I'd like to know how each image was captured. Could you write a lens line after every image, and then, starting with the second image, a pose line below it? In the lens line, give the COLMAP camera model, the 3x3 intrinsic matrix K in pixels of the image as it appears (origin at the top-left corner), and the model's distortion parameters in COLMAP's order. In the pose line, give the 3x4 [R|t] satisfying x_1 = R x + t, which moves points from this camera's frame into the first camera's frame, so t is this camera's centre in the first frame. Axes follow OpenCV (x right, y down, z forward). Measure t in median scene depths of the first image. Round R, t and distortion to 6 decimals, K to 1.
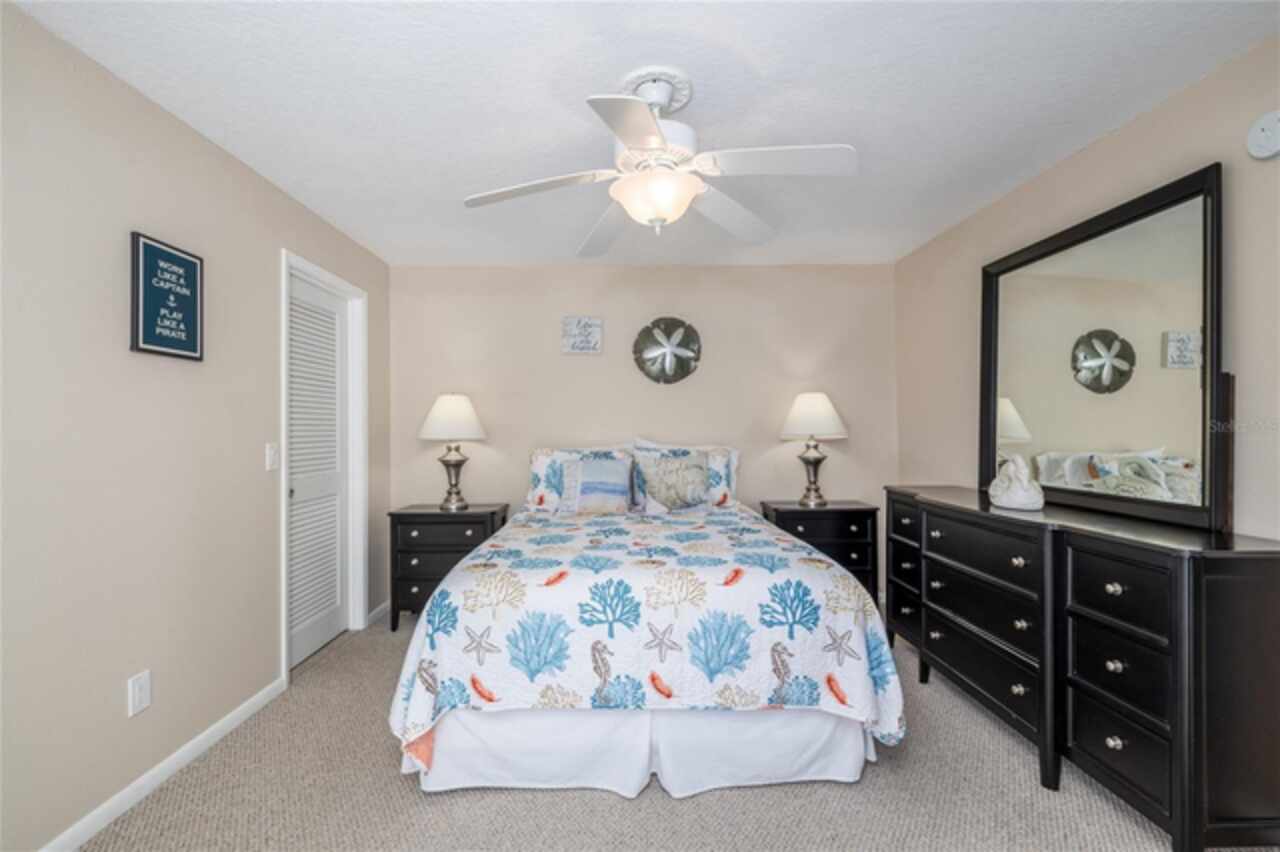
lens RADIAL K [[585.1, 0, 640.0], [0, 585.1, 426.0], [0, 0, 1]] dist [-0.000530, 0.000055]
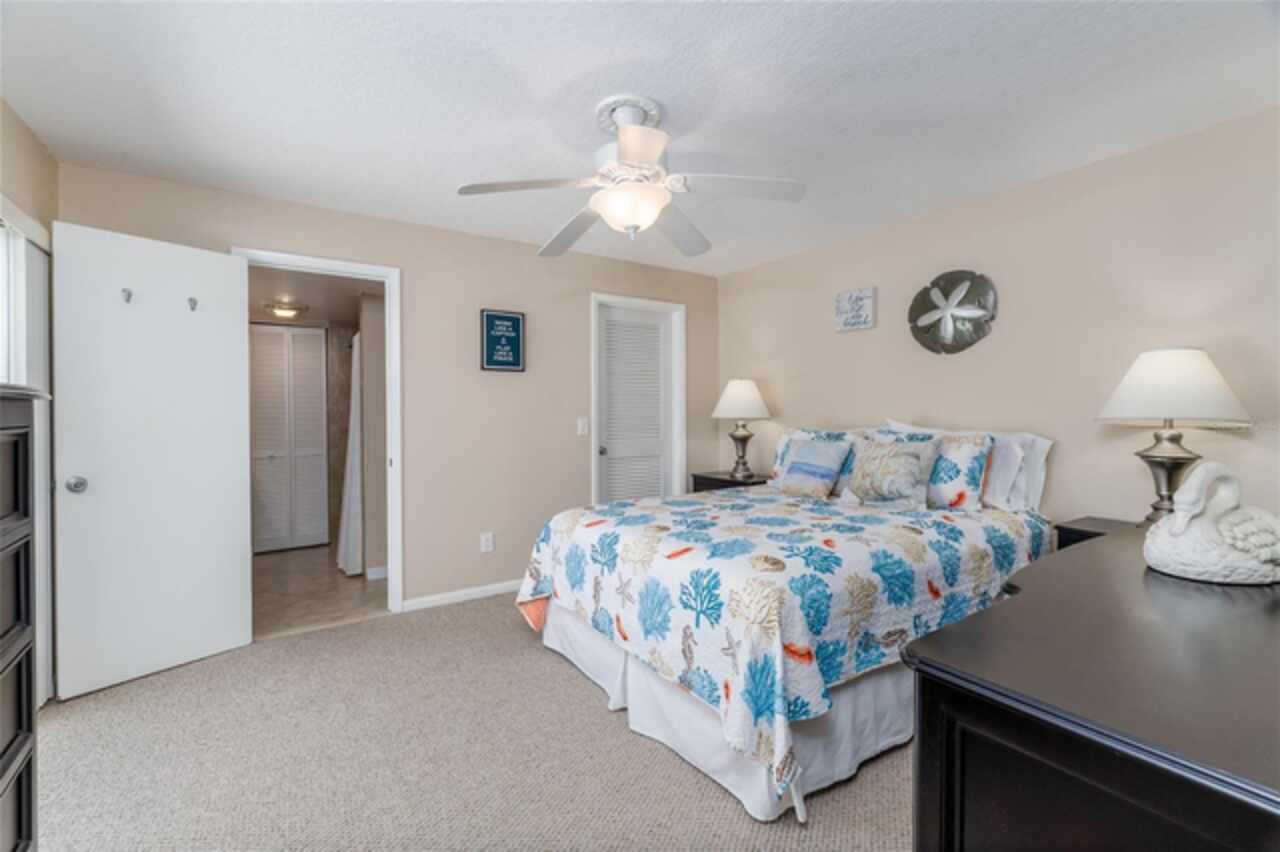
lens RADIAL K [[563.8, 0, 640.0], [0, 563.8, 426.0], [0, 0, 1]] dist [0.014878, 0.000005]
pose [[0.519290, 0.026455, -0.854188, 0.938439], [0.005247, 0.999403, 0.034142, -0.001250], [0.854582, -0.022212, 0.518842, 0.413555]]
